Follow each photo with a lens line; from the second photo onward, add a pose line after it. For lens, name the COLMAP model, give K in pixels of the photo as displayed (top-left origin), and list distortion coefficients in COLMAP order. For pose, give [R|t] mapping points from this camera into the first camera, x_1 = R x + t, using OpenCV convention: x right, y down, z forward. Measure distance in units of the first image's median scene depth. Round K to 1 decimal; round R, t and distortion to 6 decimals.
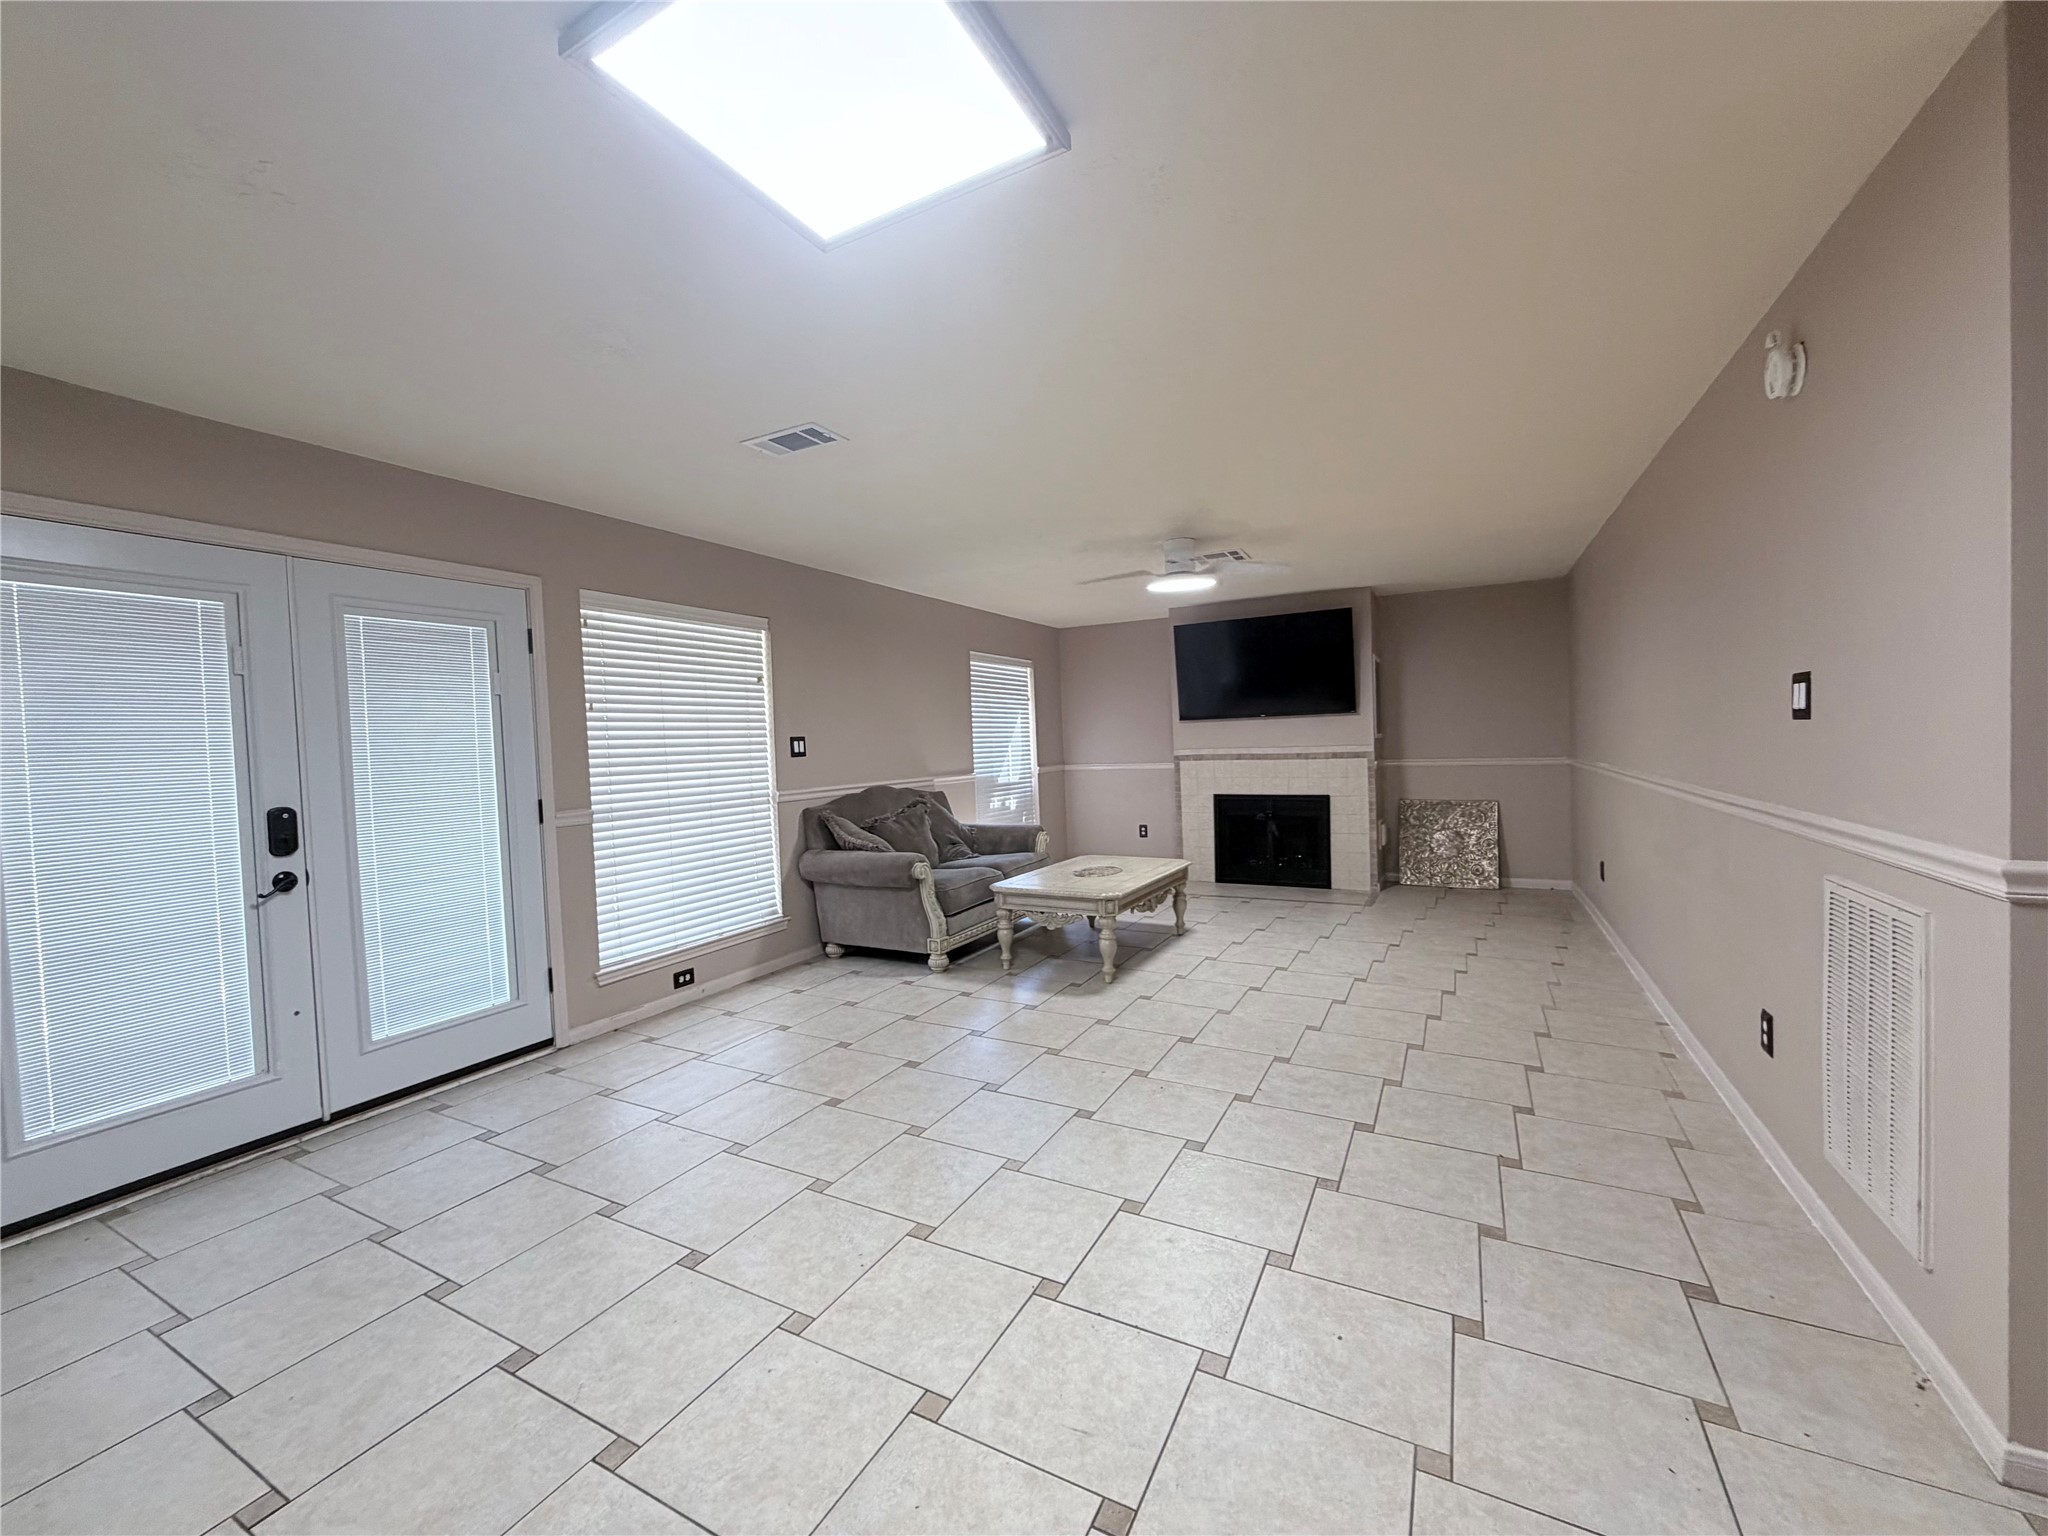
lens RADIAL K [[821.8, 0, 1020.7], [0, 821.8, 765.5], [0, 0, 1]] dist [-0.004656, -0.000174]
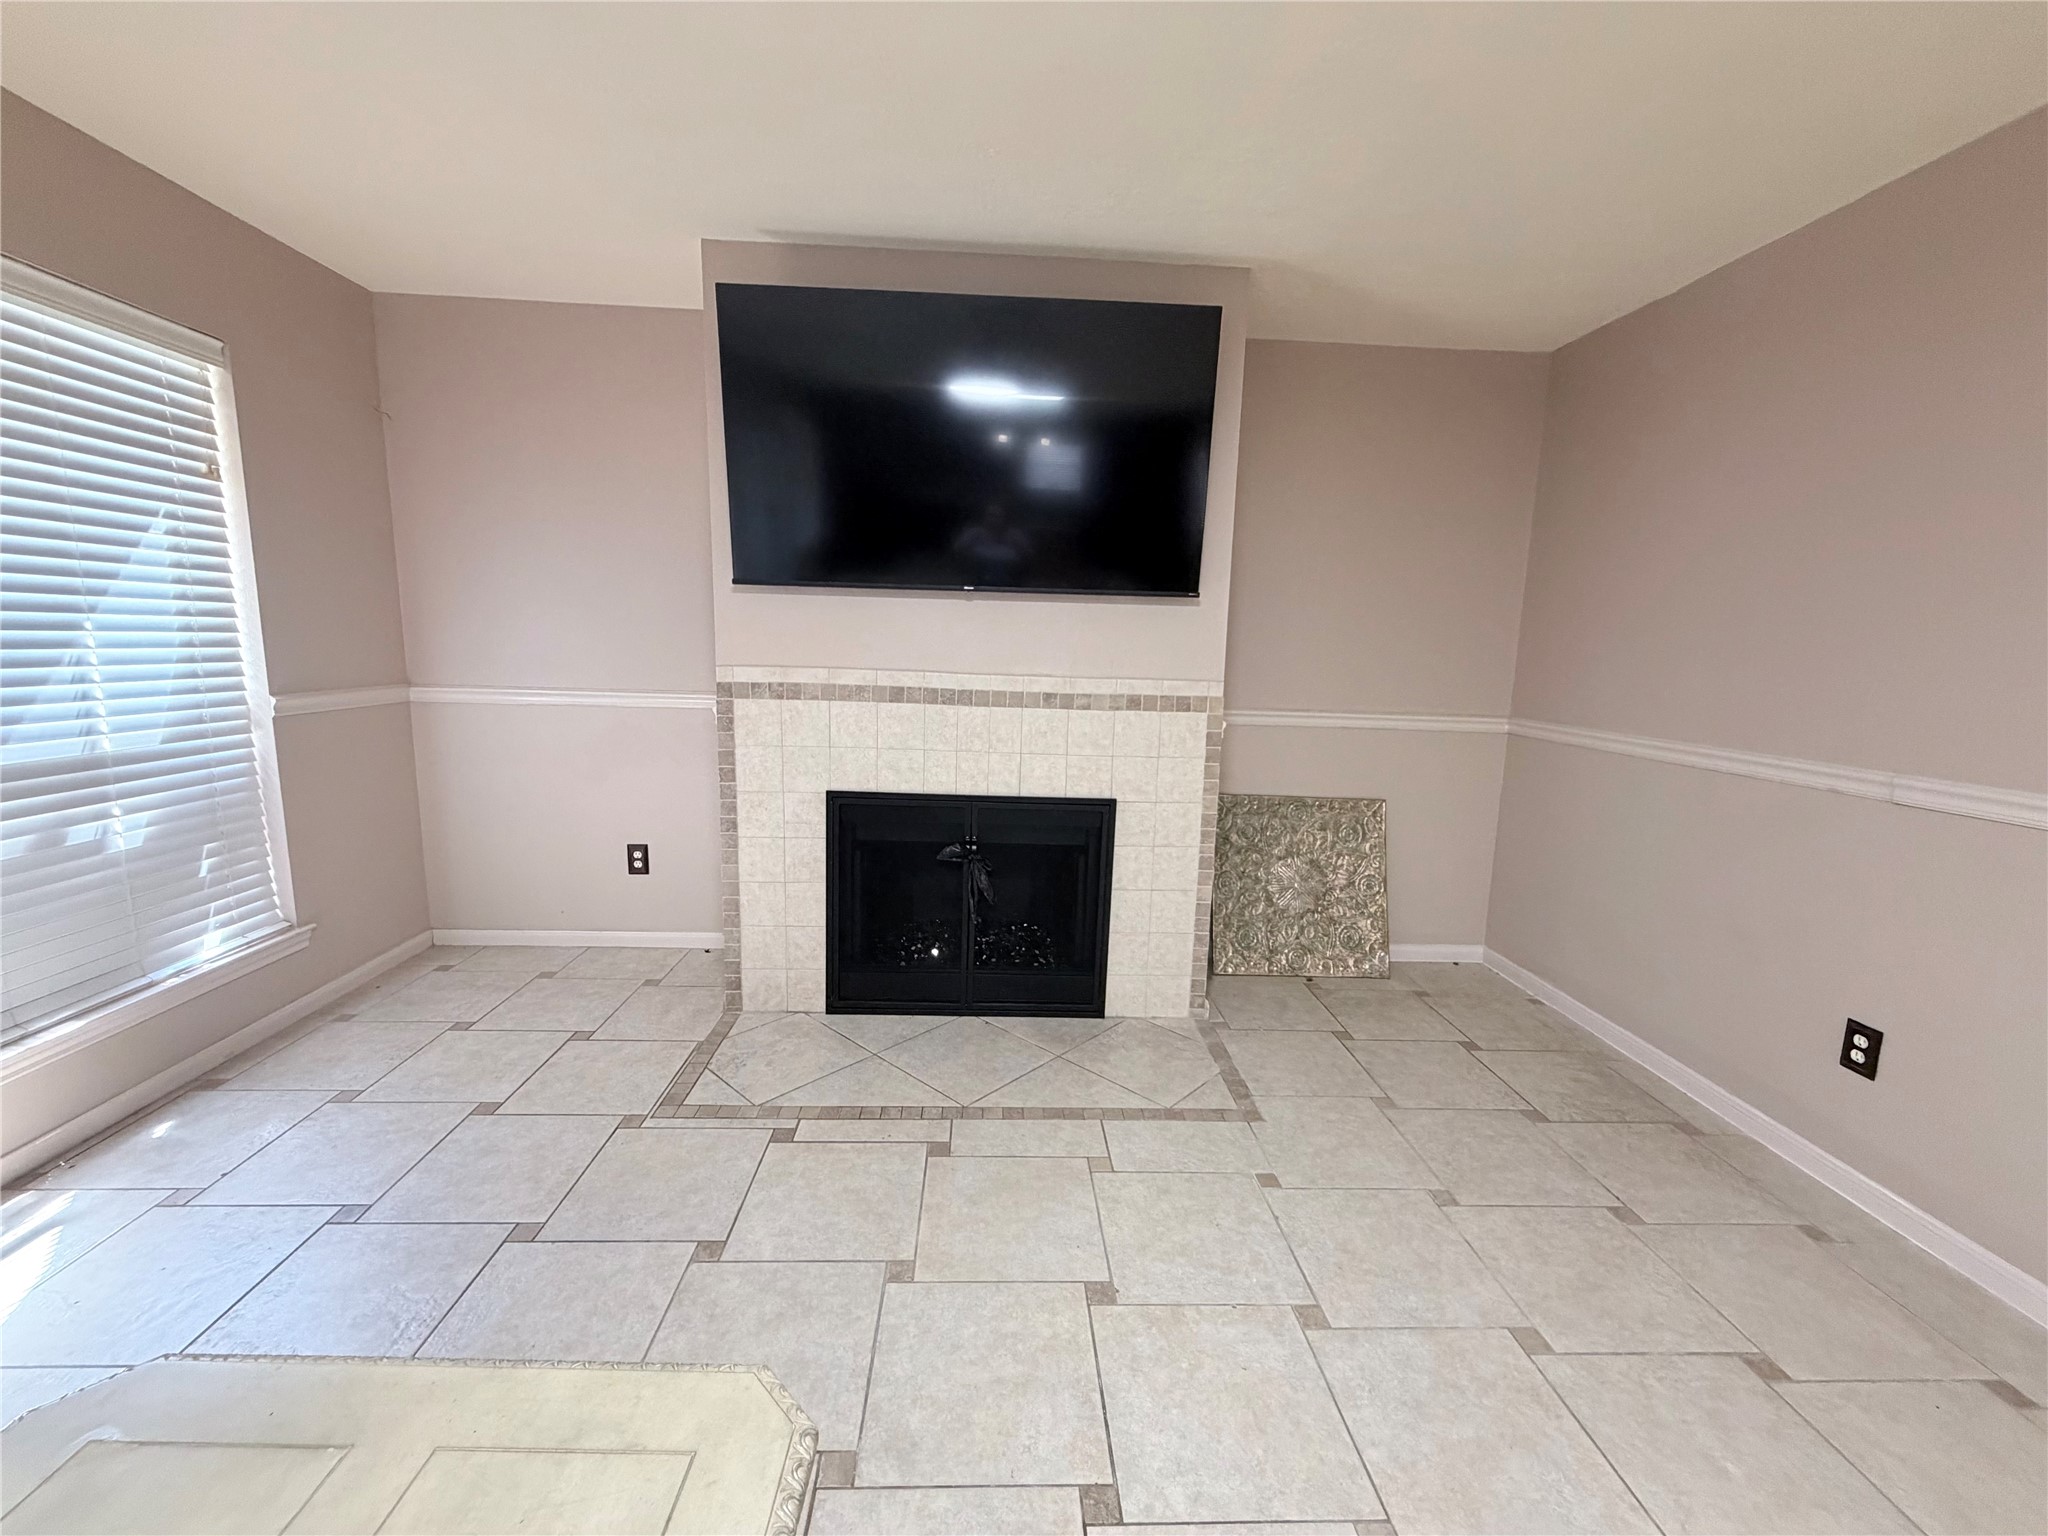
lens RADIAL K [[821.8, 0, 1019.8], [0, 821.8, 765.2], [0, 0, 1]] dist [-0.004656, -0.000174]
pose [[0.863465, -0.017041, 0.504120, 0.127083], [-0.045125, 0.992812, 0.110851, -0.023114], [-0.502386, -0.118464, 0.856490, 0.661150]]
